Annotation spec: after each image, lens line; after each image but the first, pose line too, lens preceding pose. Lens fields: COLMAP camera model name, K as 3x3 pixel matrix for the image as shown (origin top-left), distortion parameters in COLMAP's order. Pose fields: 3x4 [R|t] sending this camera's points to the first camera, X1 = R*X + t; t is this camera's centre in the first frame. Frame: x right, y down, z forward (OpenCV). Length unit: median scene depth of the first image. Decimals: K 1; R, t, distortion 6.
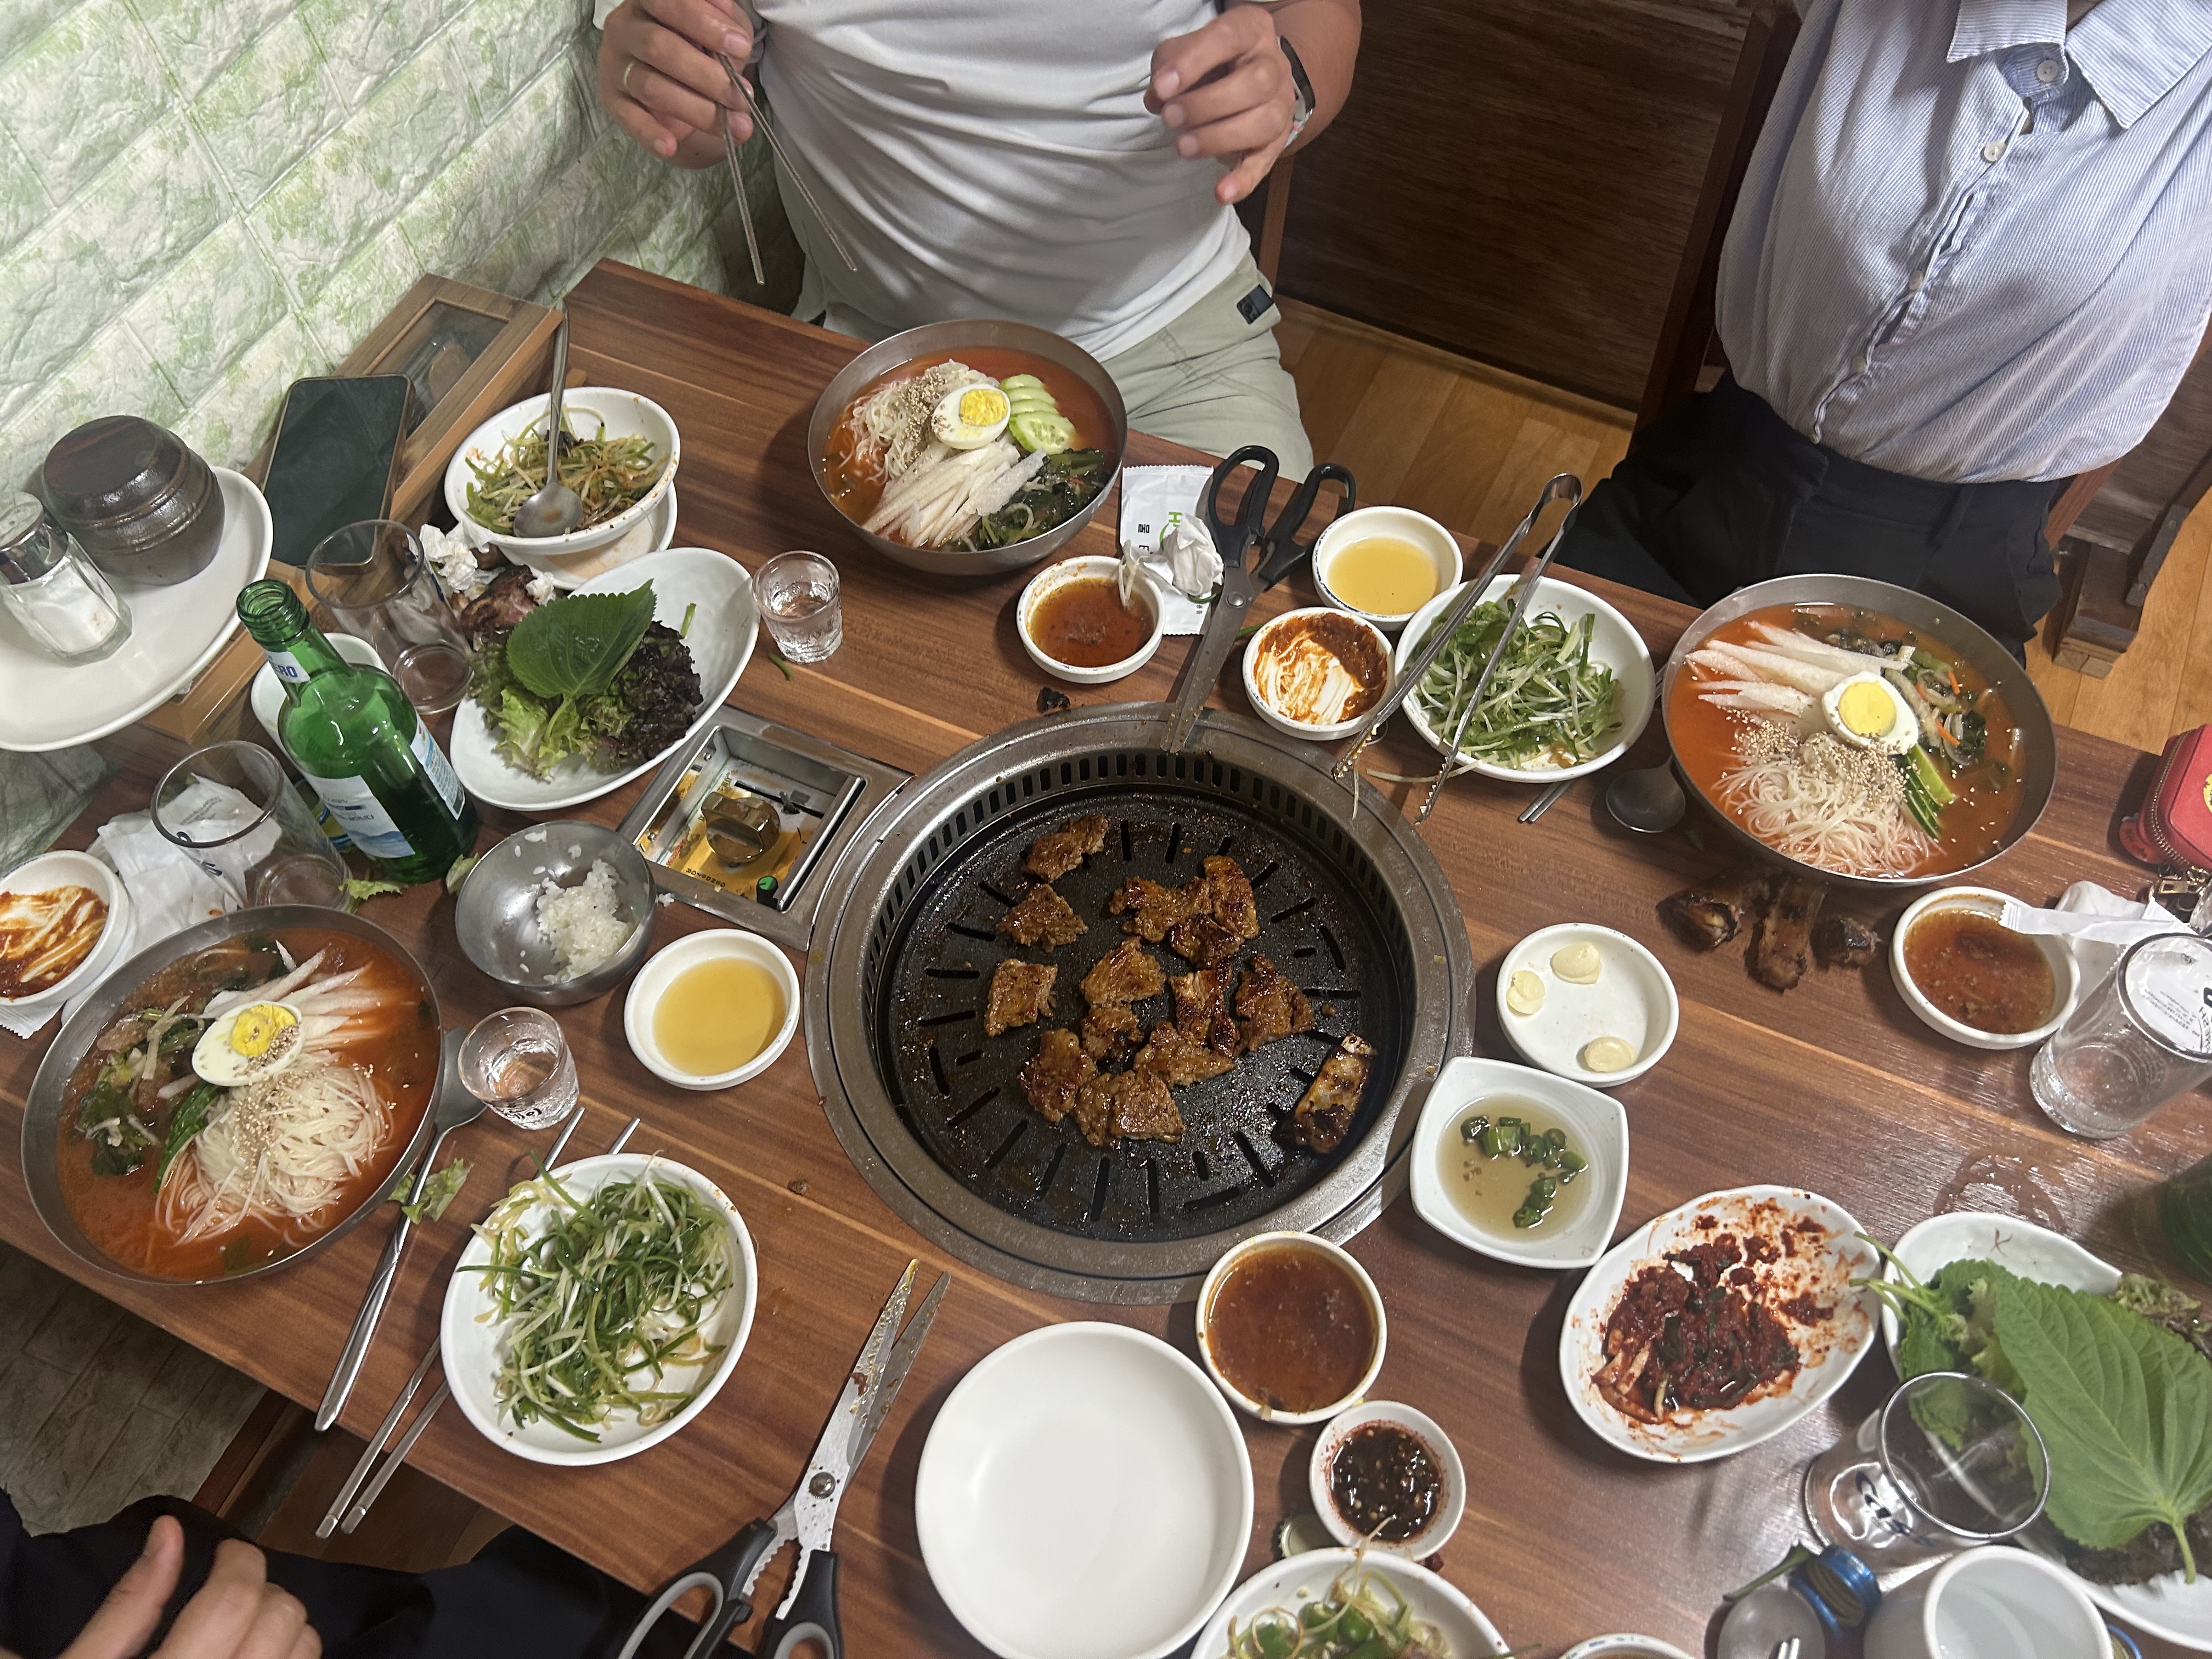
lens RADIAL K [[1777.4, 0, 1106.0], [0, 1777.4, 829.5], [0, 0, 1]] dist [-0.000973, -0.001294]
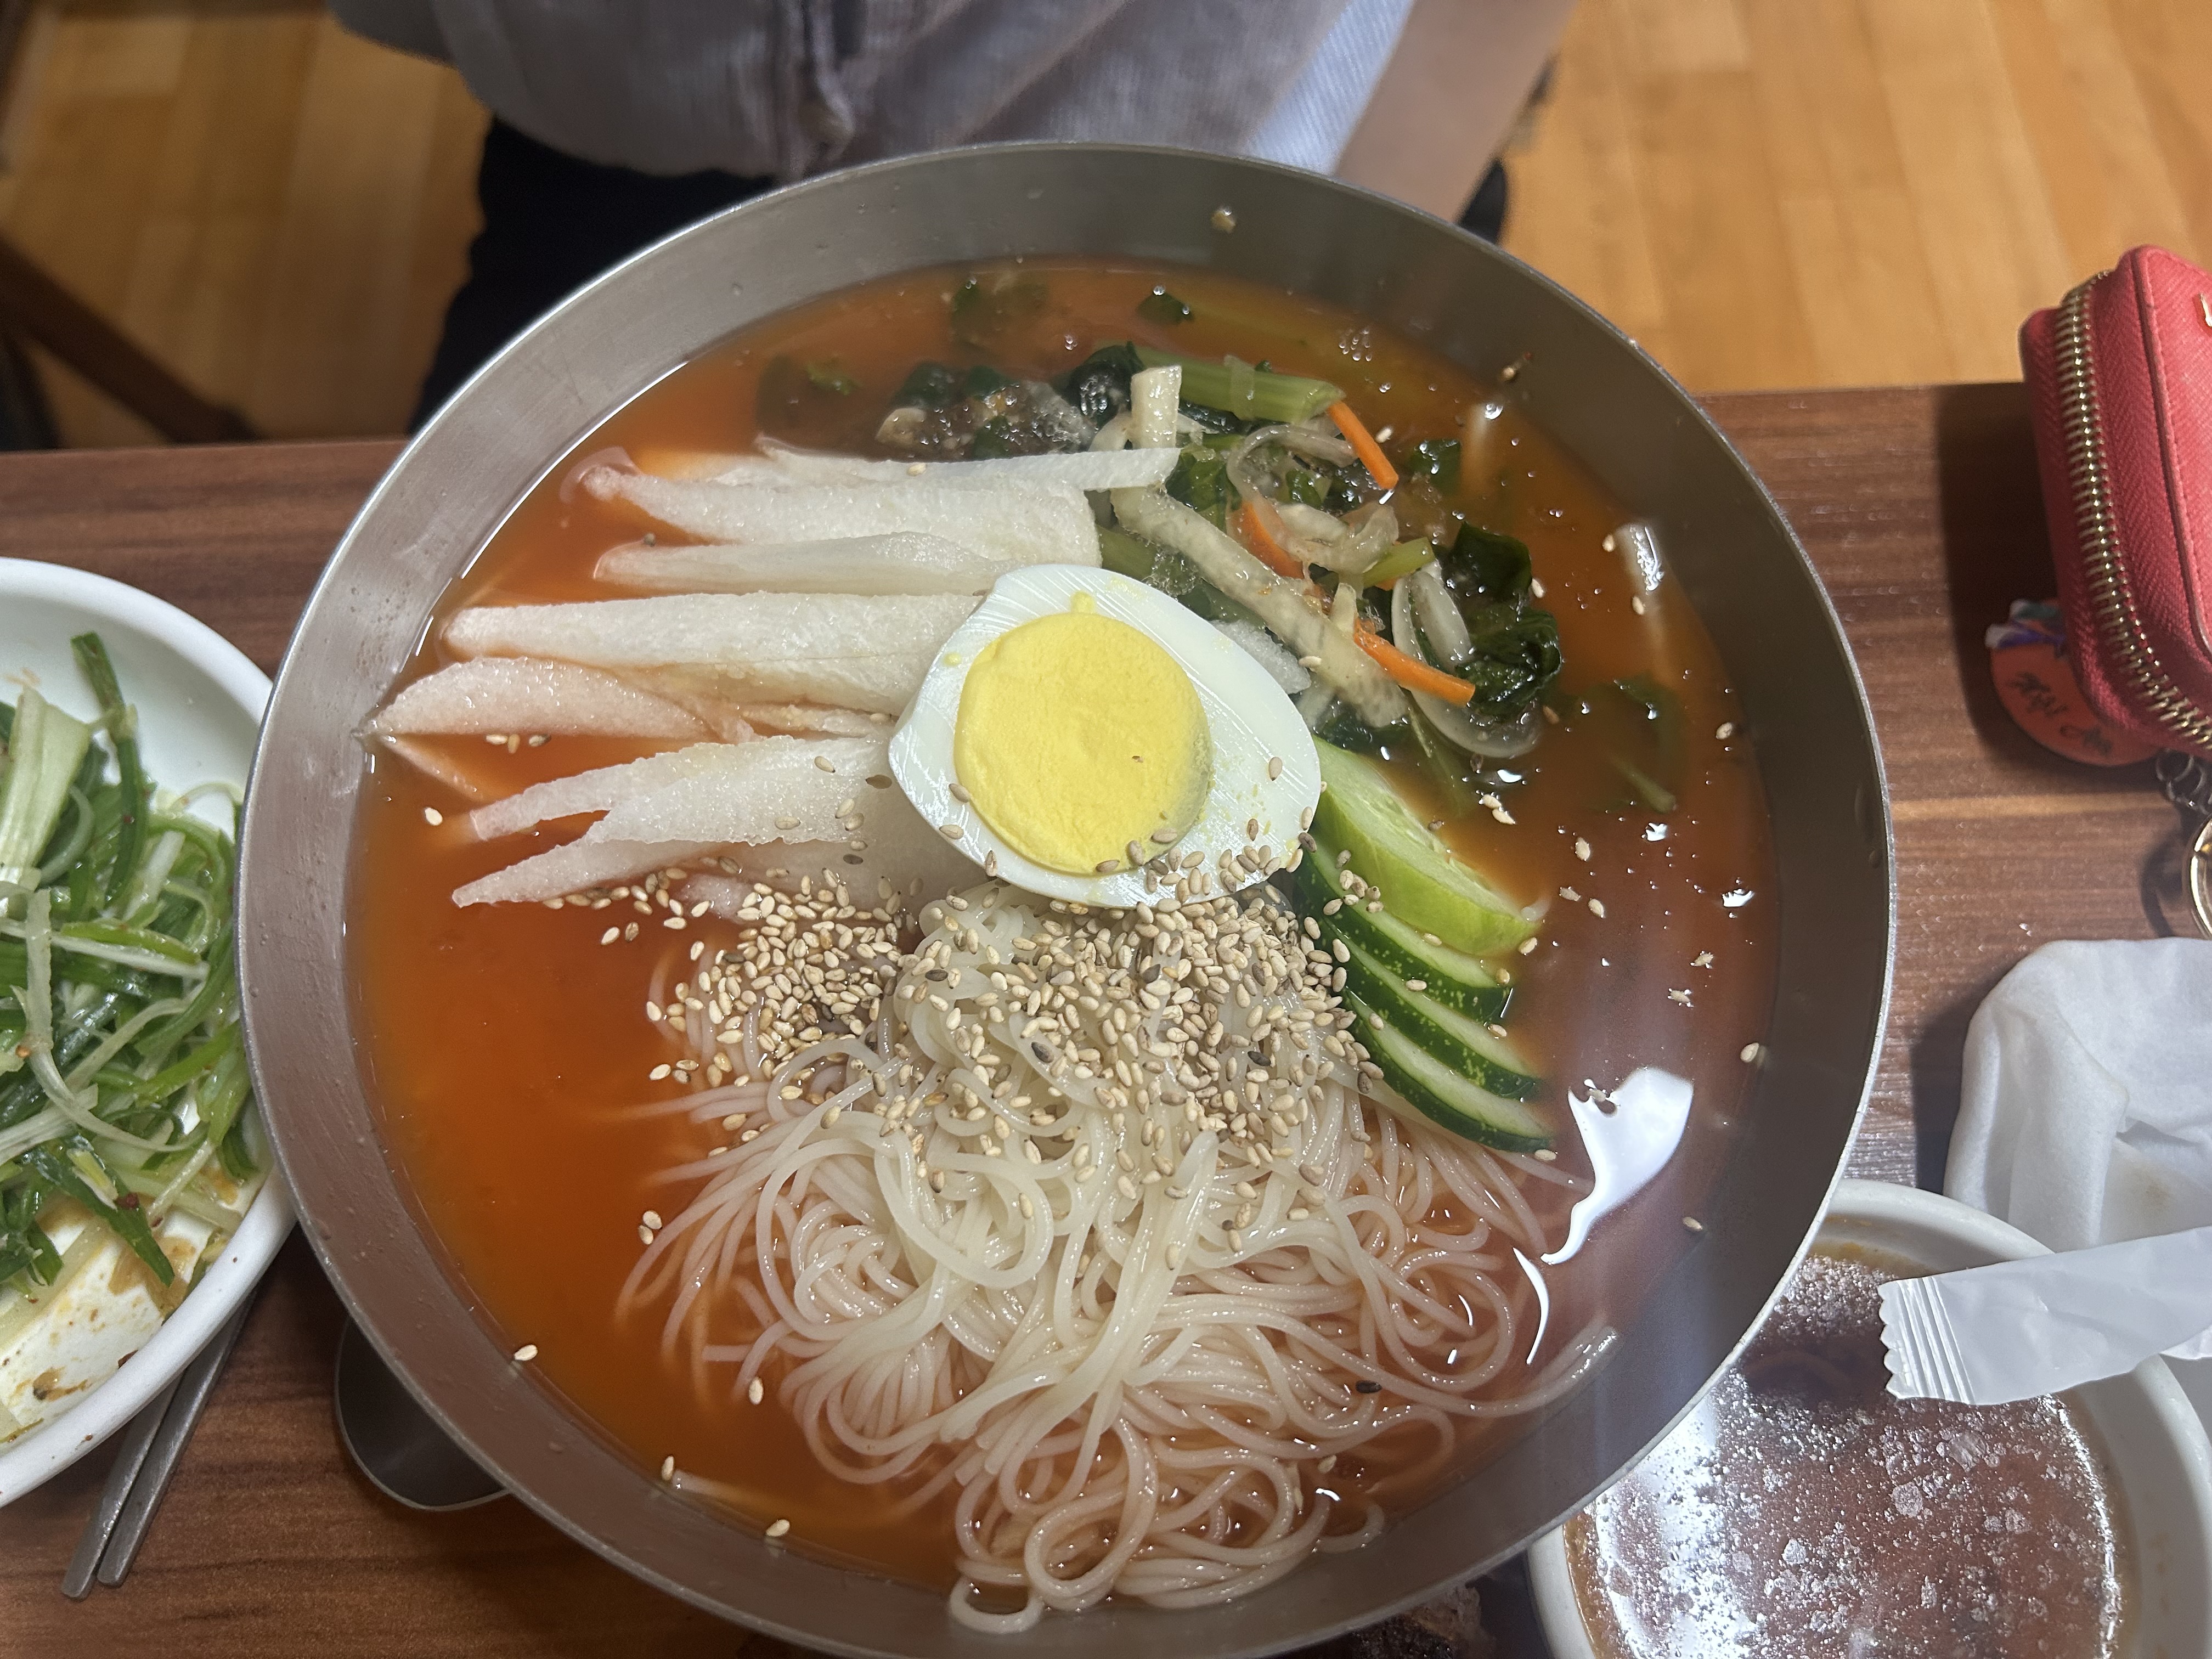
lens RADIAL K [[1777.4, 0, 1106.0], [0, 1777.4, 829.5], [0, 0, 1]] dist [-0.000973, -0.001294]
pose [[0.883896, -0.424190, 0.196956, 0.375317], [0.386181, 0.899527, 0.204243, -0.100467], [-0.263805, -0.104469, 0.958902, 0.768188]]
